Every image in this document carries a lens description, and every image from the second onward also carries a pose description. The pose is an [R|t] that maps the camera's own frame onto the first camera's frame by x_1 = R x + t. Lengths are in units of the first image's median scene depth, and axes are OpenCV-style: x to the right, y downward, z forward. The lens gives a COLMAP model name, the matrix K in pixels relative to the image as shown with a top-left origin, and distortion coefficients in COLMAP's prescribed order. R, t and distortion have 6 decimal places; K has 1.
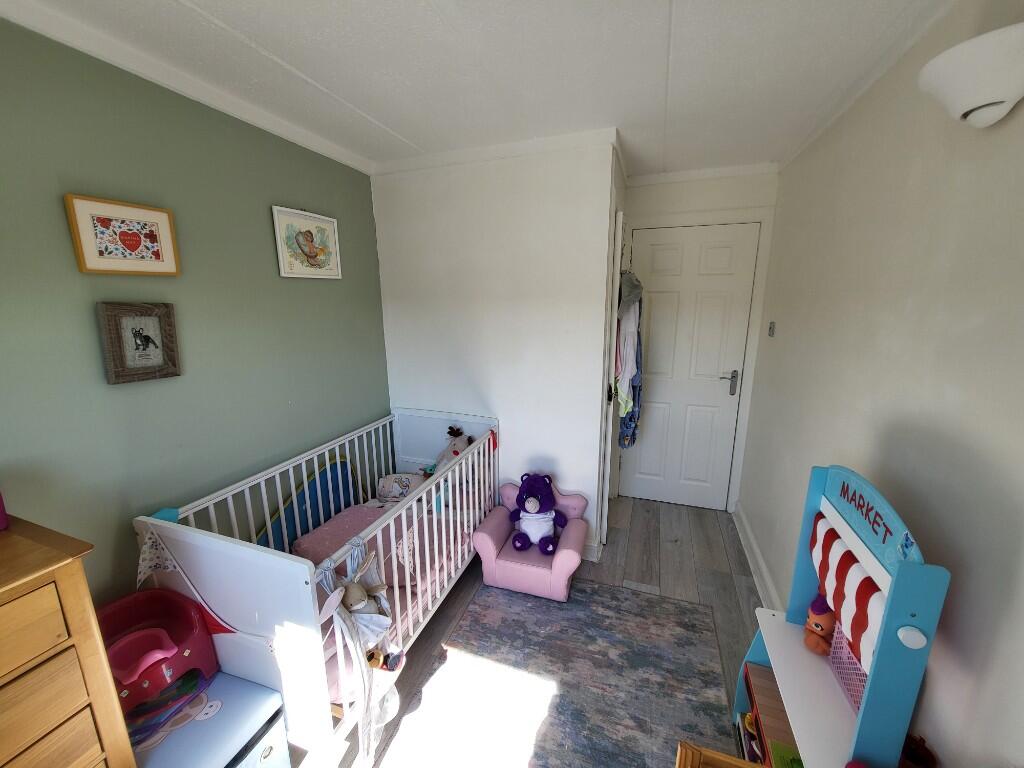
lens RADIAL K [[402.9, 0, 516.1], [0, 402.9, 387.4], [0, 0, 1]] dist [0.002767, -0.000908]
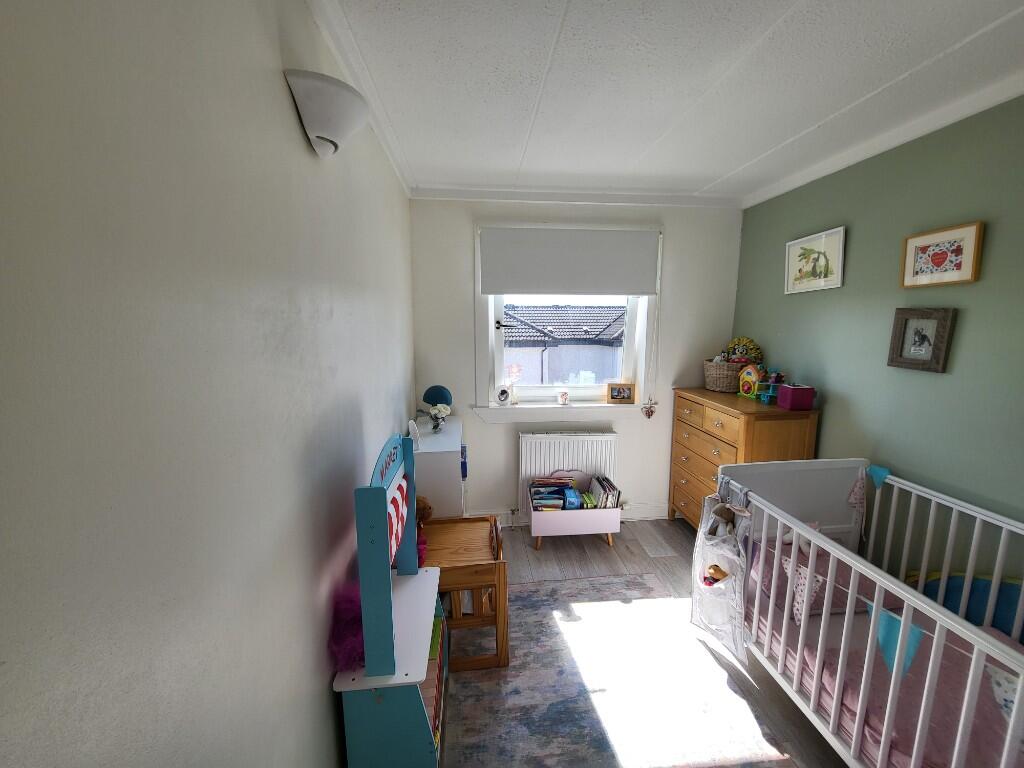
lens RADIAL K [[402.9, 0, 512.9], [0, 402.9, 383.4], [0, 0, 1]] dist [0.002767, -0.000908]
pose [[-0.912314, 0.064169, -0.404432, 0.749270], [-0.086910, 0.934802, 0.344372, -0.307093], [0.400162, 0.349325, -0.847256, 1.605388]]
